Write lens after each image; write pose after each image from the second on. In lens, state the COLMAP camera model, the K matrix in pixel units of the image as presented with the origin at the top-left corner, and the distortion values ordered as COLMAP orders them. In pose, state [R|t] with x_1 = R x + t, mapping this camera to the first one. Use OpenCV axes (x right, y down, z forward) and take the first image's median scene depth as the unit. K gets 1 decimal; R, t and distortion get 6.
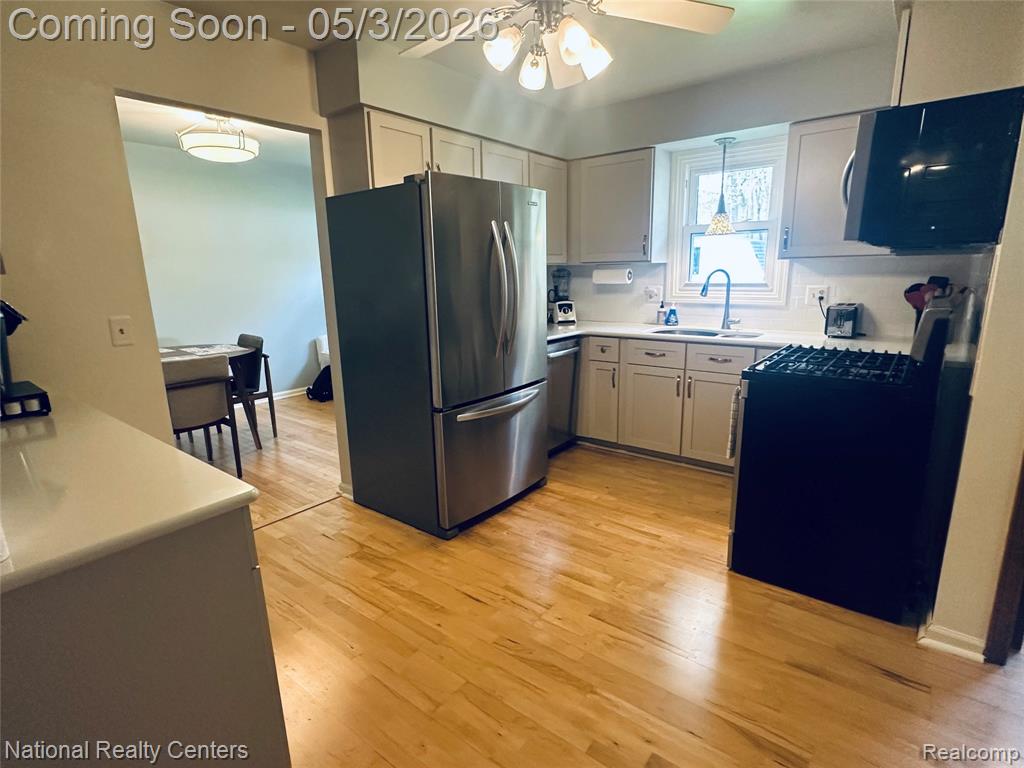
lens RADIAL K [[529.6, 0, 509.5], [0, 529.6, 388.9], [0, 0, 1]] dist [-0.006104, 0.001426]
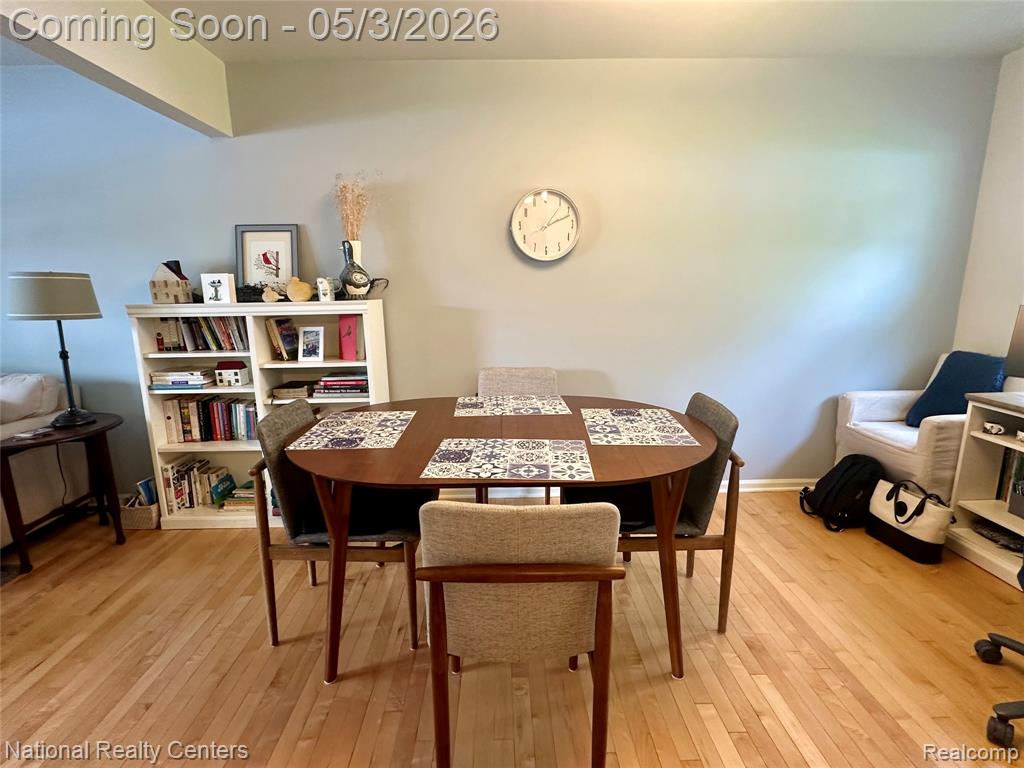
lens RADIAL K [[505.3, 0, 511.0], [0, 505.3, 391.5], [0, 0, 1]] dist [-0.004778, -0.000309]
pose [[0.644885, 0.172805, -0.744487, -0.326940], [-0.168907, 0.982242, 0.081681, -0.137534], [0.745381, 0.073074, 0.662621, 0.677499]]
